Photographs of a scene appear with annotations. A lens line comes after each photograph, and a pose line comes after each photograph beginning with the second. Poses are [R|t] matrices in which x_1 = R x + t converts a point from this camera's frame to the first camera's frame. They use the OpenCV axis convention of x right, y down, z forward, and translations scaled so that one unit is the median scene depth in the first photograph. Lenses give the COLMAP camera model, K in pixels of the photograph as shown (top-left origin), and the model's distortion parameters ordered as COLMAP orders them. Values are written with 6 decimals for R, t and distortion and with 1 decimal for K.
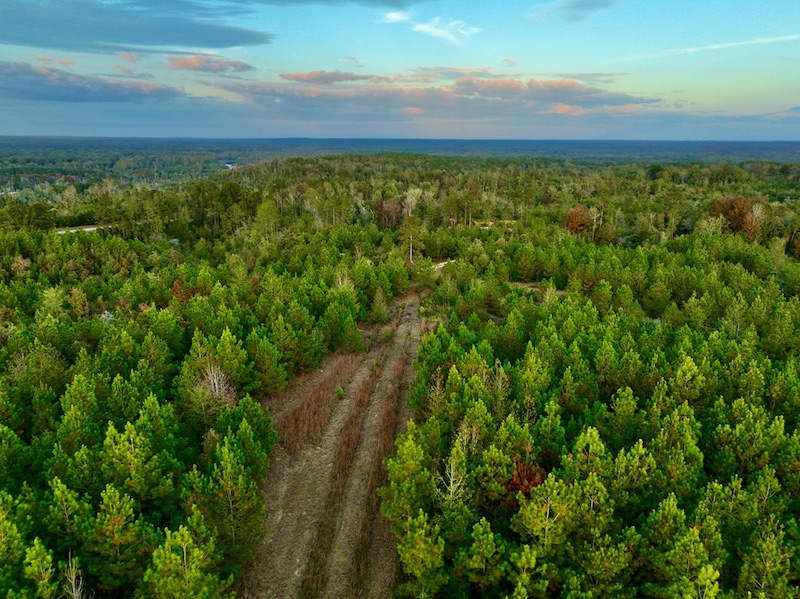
lens RADIAL K [[558.6, 0, 401.1], [0, 558.6, 300.1], [0, 0, 1]] dist [0.000263, 0.015974]
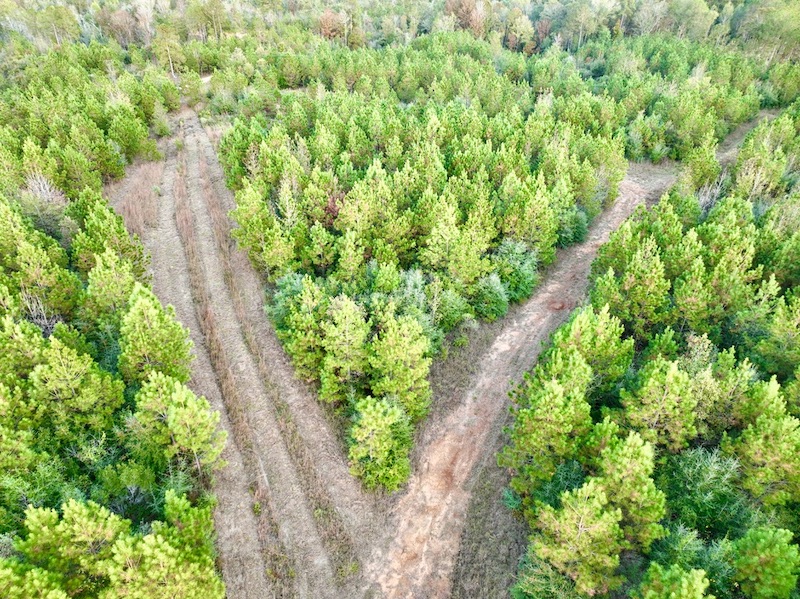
lens RADIAL K [[558.6, 0, 401.1], [0, 558.6, 300.1], [0, 0, 1]] dist [0.000263, 0.015974]
pose [[0.908997, -0.223959, 0.351522, -0.069779], [0.111334, 0.943197, 0.313026, 0.049289], [-0.401659, -0.245403, 0.882297, -0.142539]]
